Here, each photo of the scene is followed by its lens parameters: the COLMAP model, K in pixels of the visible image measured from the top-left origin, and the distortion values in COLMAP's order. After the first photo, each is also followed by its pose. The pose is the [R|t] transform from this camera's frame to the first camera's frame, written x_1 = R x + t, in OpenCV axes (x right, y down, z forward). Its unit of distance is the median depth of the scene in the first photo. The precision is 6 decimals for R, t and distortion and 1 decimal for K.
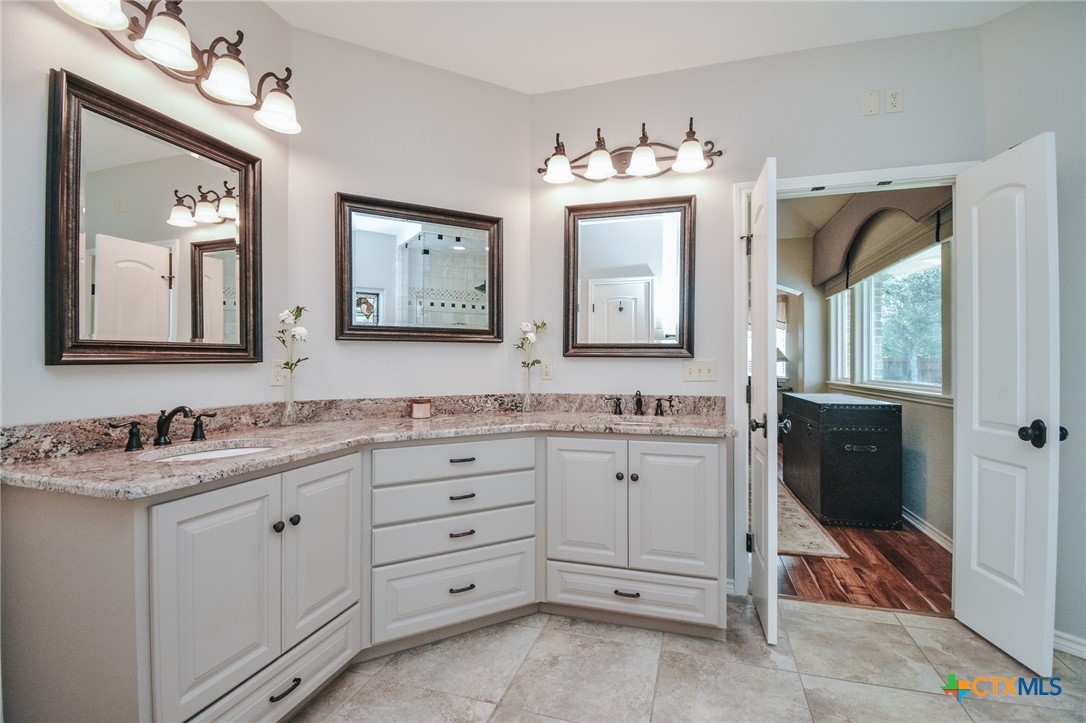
lens RADIAL K [[495.5, 0, 542.0], [0, 495.5, 366.2], [0, 0, 1]] dist [0.001781, -0.000984]
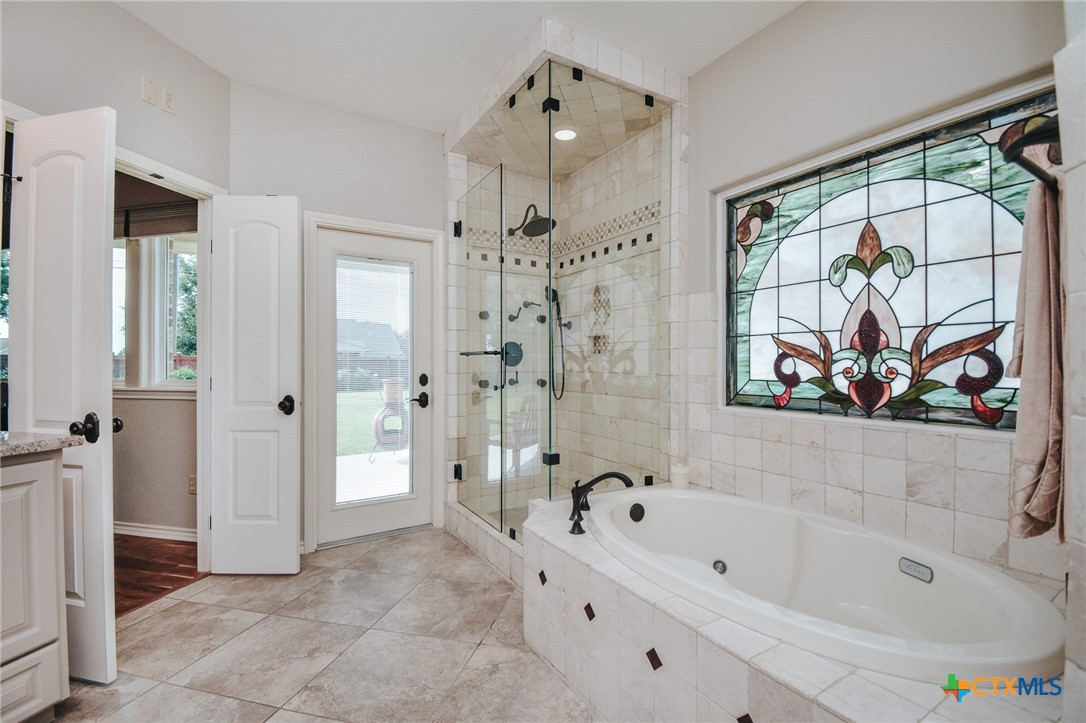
lens RADIAL K [[495.5, 0, 542.0], [0, 495.5, 366.2], [0, 0, 1]] dist [0.001781, -0.000984]
pose [[-0.012423, -0.001738, 0.999921, -0.363674], [0.001009, 0.999998, 0.001751, 0.019052], [-0.999922, 0.001030, -0.012421, 0.252064]]
